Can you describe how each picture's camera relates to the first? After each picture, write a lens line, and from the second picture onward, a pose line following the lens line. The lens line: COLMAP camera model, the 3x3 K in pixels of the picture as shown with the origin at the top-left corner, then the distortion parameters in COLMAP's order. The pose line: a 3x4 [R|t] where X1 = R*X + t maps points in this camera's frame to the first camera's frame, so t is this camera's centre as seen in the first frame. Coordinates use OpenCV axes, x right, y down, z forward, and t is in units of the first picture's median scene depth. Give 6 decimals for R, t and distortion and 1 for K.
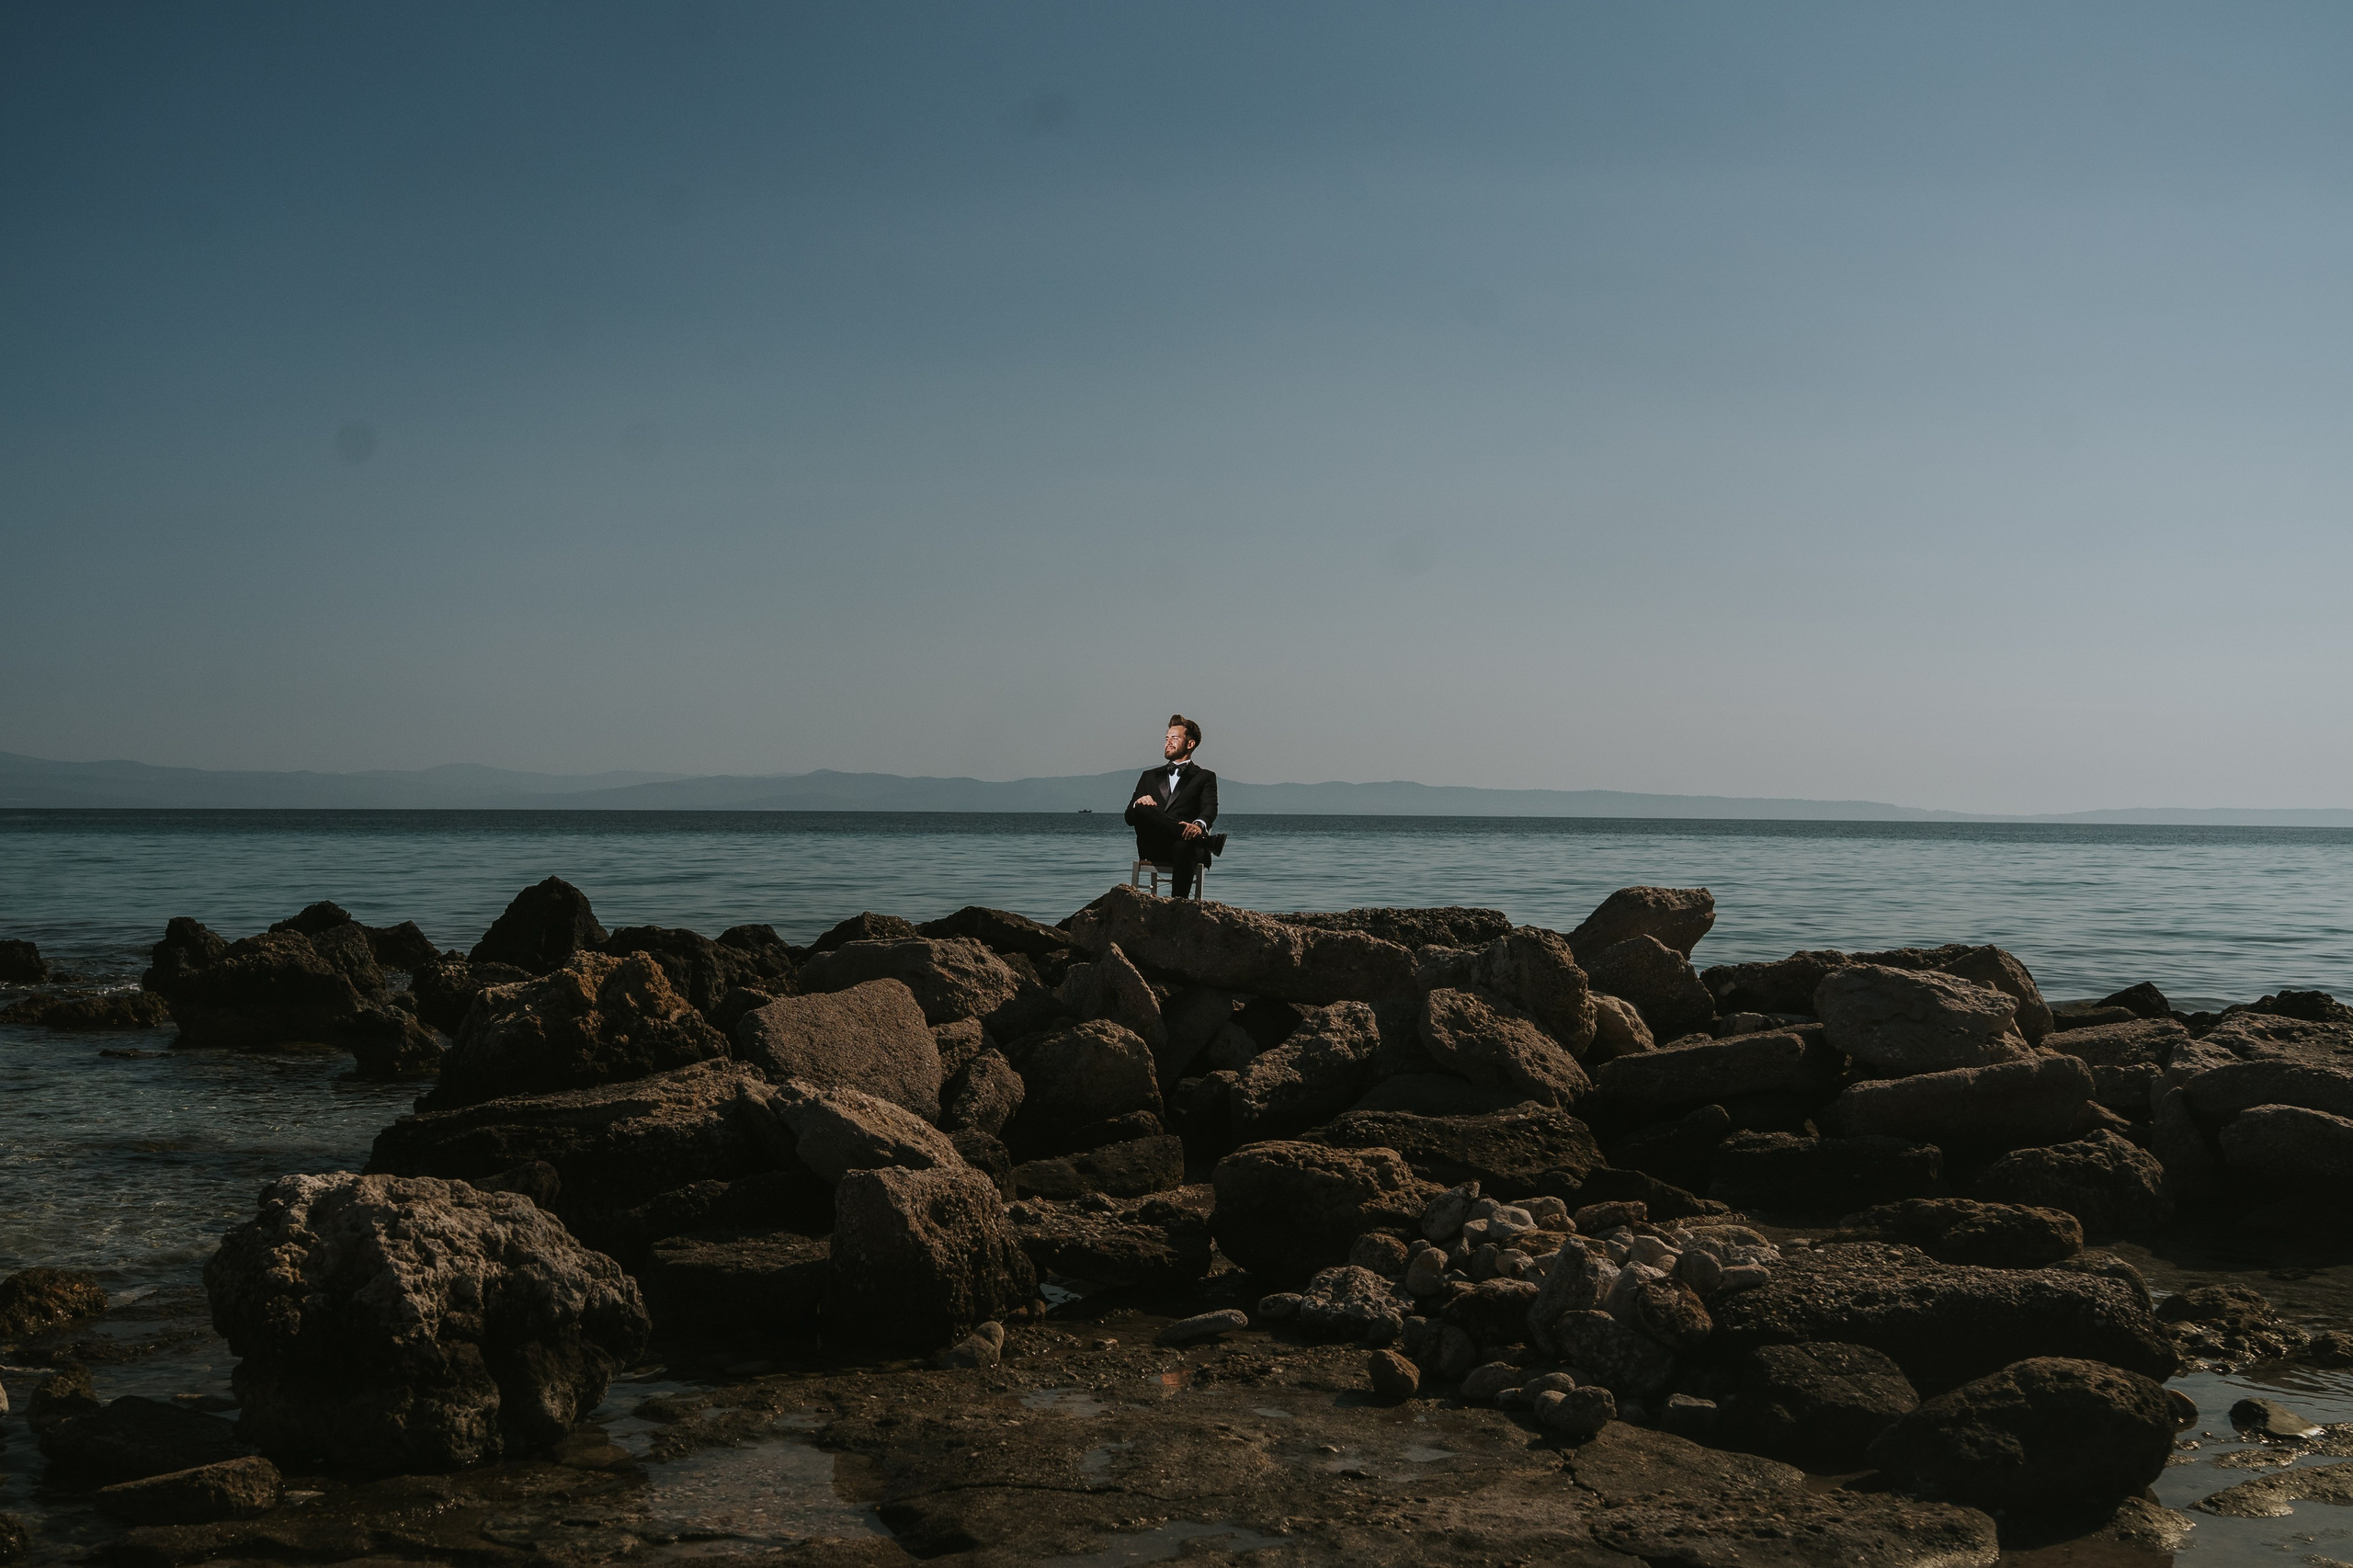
lens RADIAL K [[2769.6, 0, 1165.2], [0, 2769.6, 921.9], [0, 0, 1]] dist [-0.185293, 0.060358]
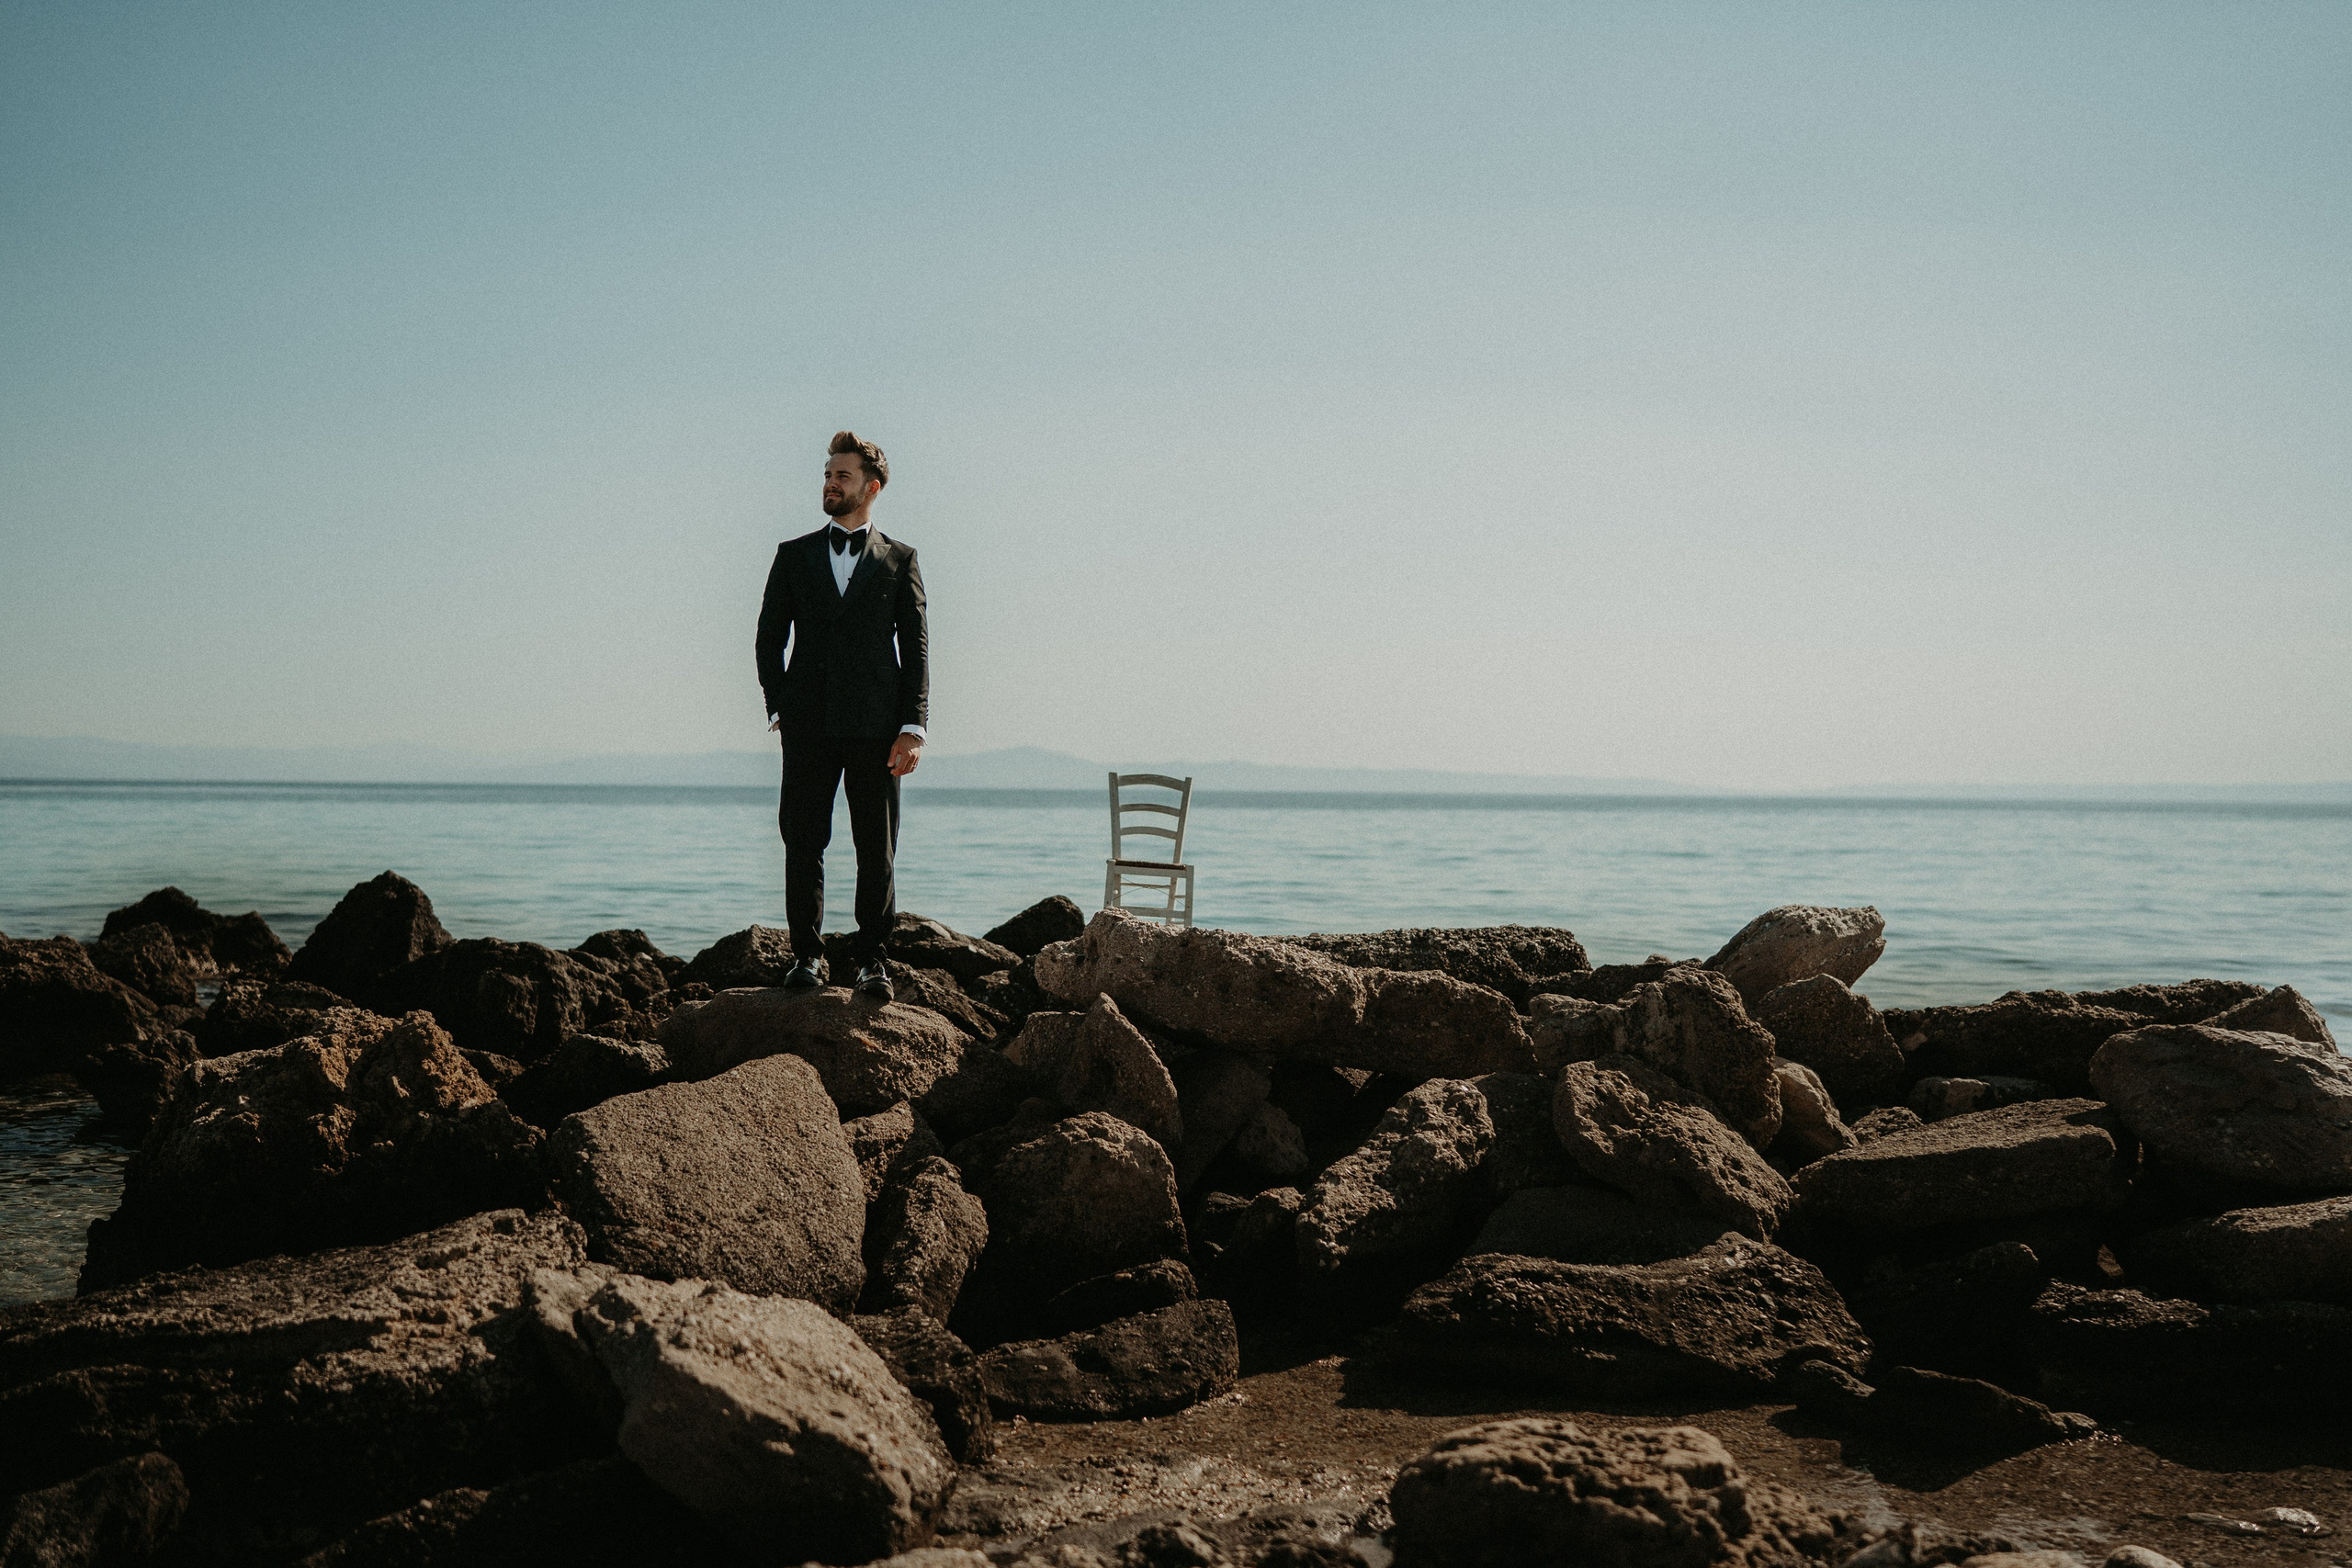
lens RADIAL K [[2356.4, 0, 1174.0], [0, 2356.4, 774.8], [0, 0, 1]] dist [-0.190554, 0.190290]
pose [[0.997776, 0.002594, 0.066603, -0.043103], [0.000384, 0.999002, -0.044662, -0.022437], [-0.066652, 0.044588, 0.996780, 0.420285]]
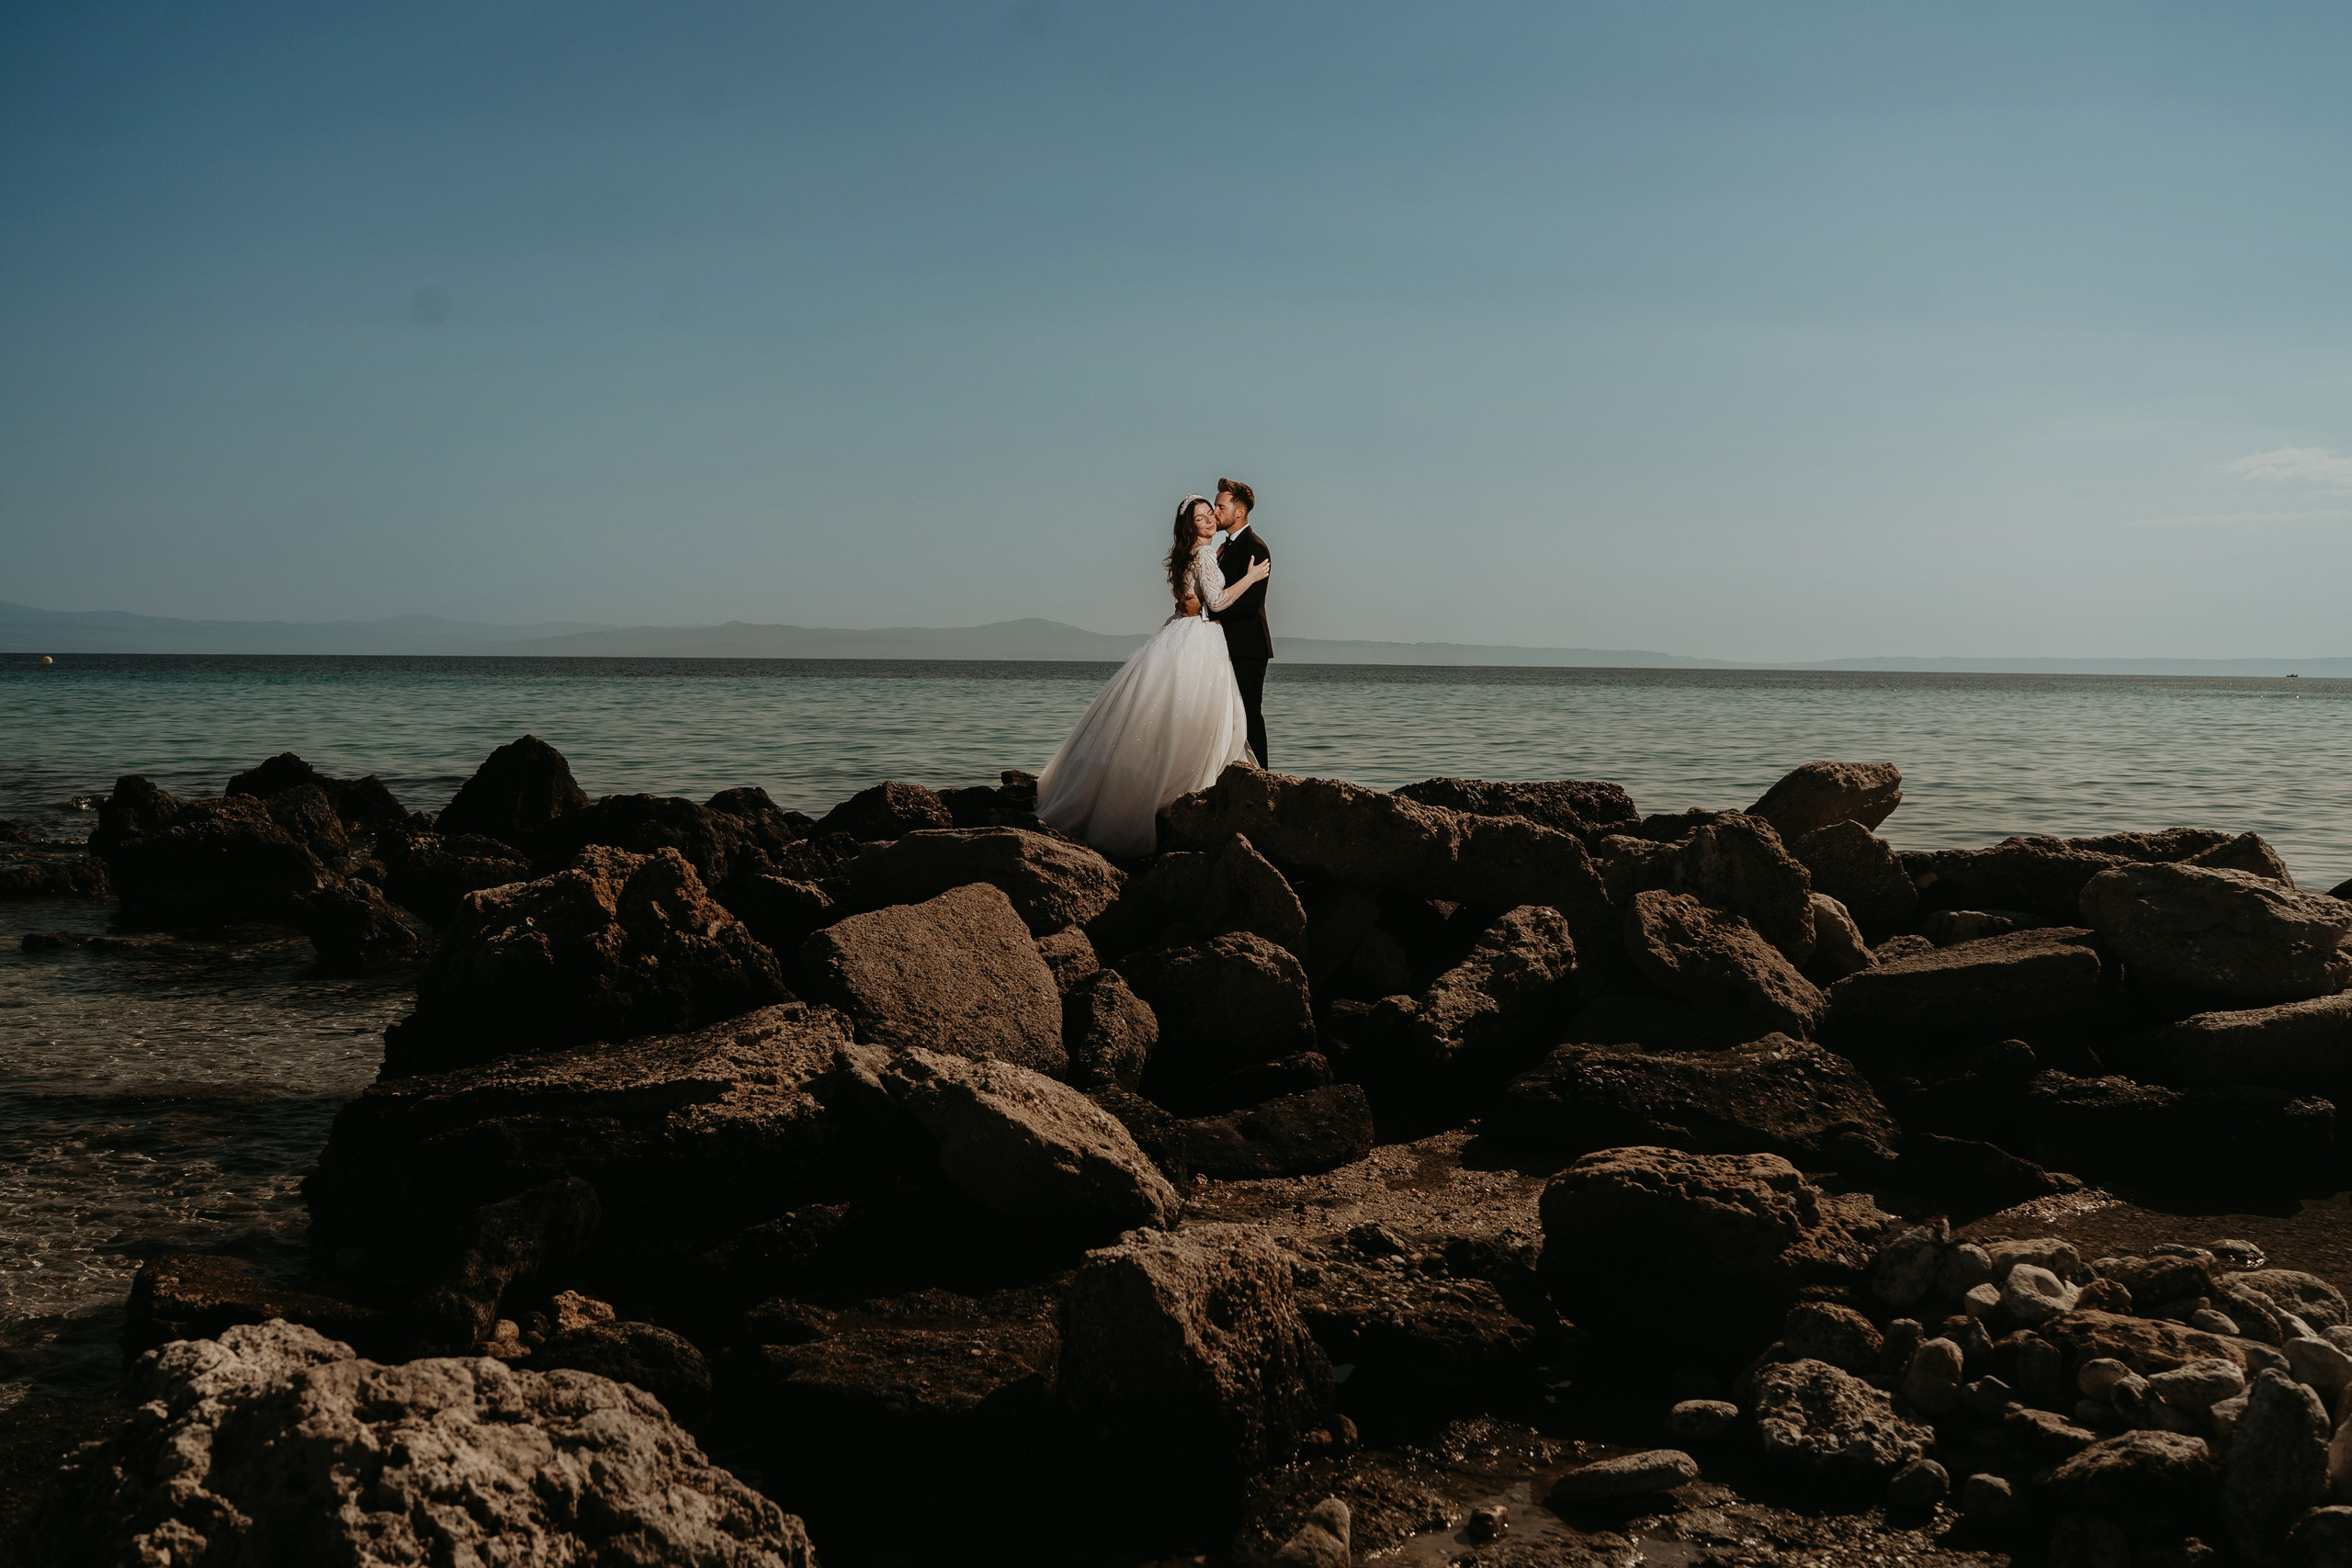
lens RADIAL K [[2341.2, 0, 1107.6], [0, 2341.2, 727.1], [0, 0, 1]] dist [-0.188357, 0.180751]
pose [[0.999156, 0.001241, 0.041049, -0.091412], [-0.000826, 0.999948, -0.010116, -0.018094], [-0.041059, 0.010074, 0.999106, 0.318352]]
